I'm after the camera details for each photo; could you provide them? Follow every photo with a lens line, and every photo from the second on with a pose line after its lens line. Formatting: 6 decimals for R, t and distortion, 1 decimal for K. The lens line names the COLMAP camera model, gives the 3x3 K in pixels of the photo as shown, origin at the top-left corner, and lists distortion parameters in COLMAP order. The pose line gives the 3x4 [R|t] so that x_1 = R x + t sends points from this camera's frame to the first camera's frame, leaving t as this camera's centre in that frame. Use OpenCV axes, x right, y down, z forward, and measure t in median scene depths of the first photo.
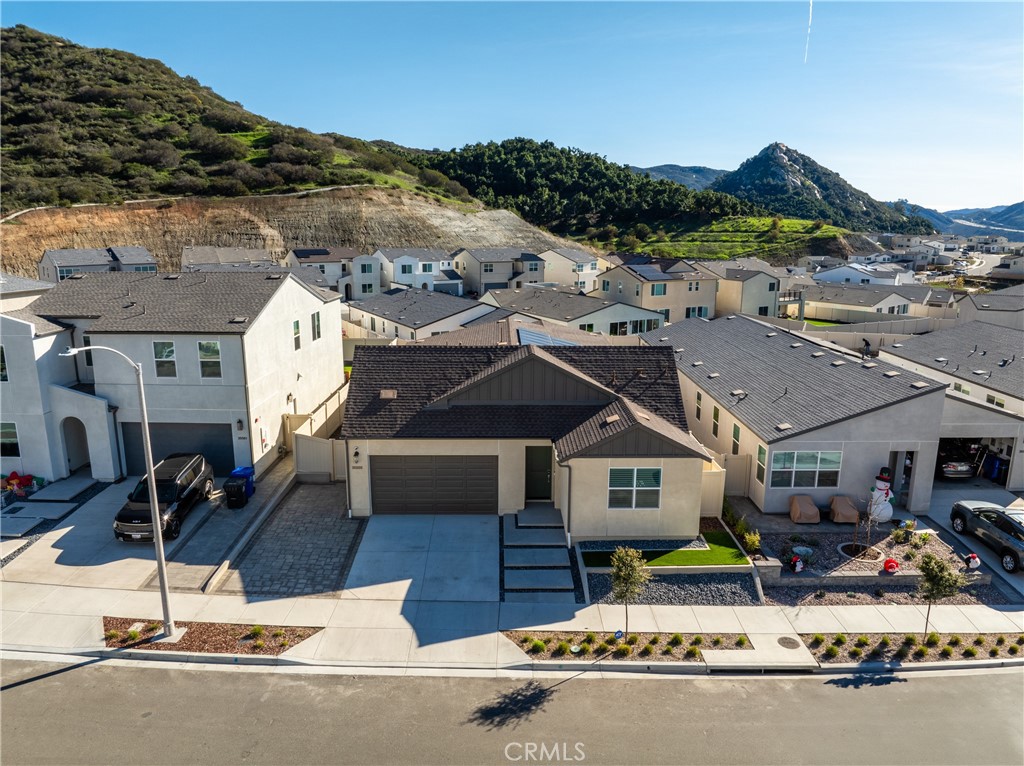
lens RADIAL K [[724.4, 0, 512.0], [0, 724.4, 383.0], [0, 0, 1]] dist [-0.042165, 0.006034]
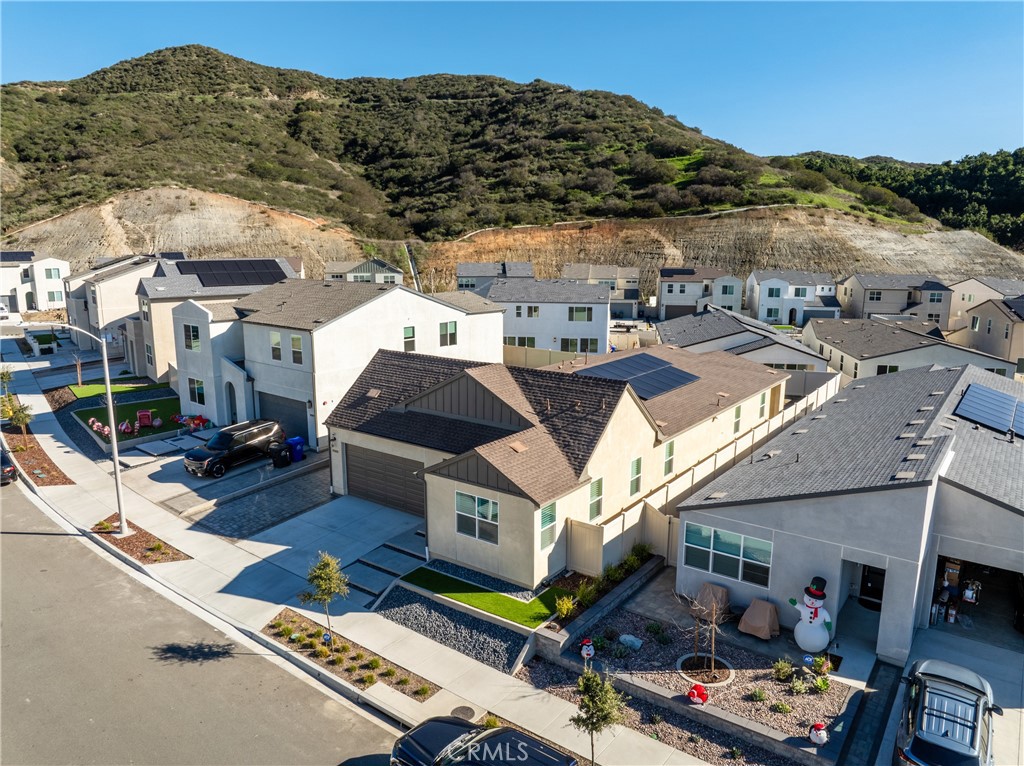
lens RADIAL K [[724.4, 0, 512.0], [0, 724.4, 383.0], [0, 0, 1]] dist [-0.042165, 0.006034]
pose [[0.794040, 0.115825, -0.596728, 0.113977], [-0.132271, 0.991079, 0.016362, -0.007973], [0.593300, 0.065938, 0.802277, 0.037108]]
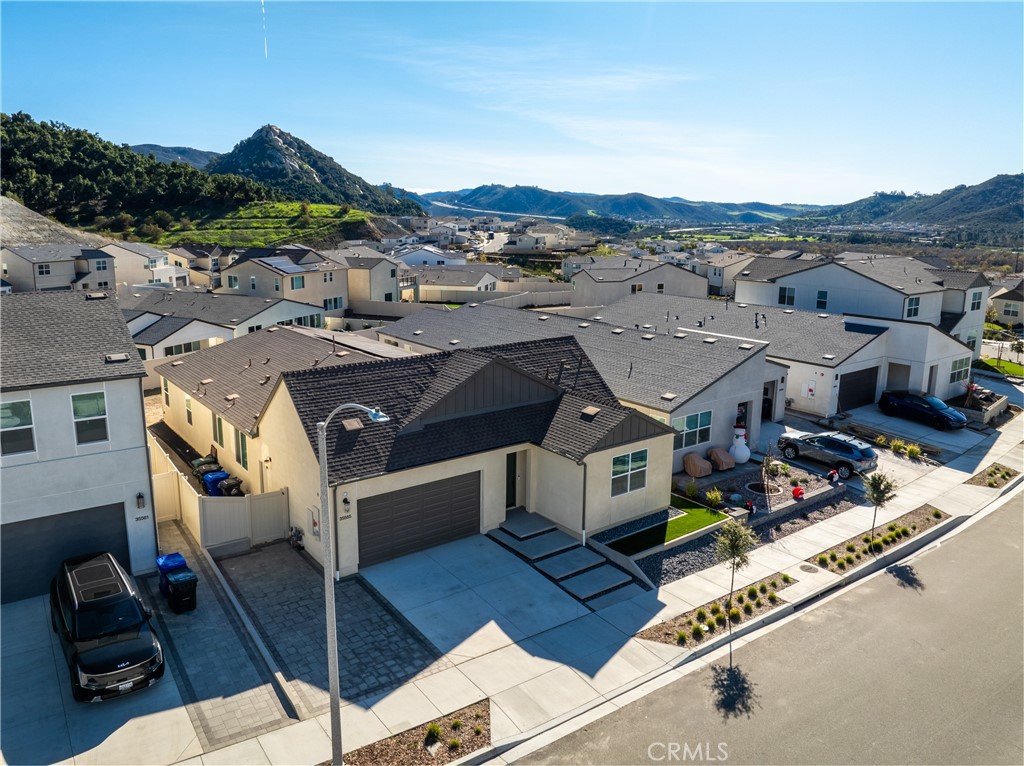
lens RADIAL K [[770.1, 0, 481.3], [0, 770.1, 357.1], [0, 0, 1]] dist [-0.041916, 0.002547]
pose [[0.819340, -0.113106, 0.562040, -0.091697], [0.127662, 0.991726, 0.013471, -0.009317], [-0.558913, 0.060714, 0.827000, 0.028900]]
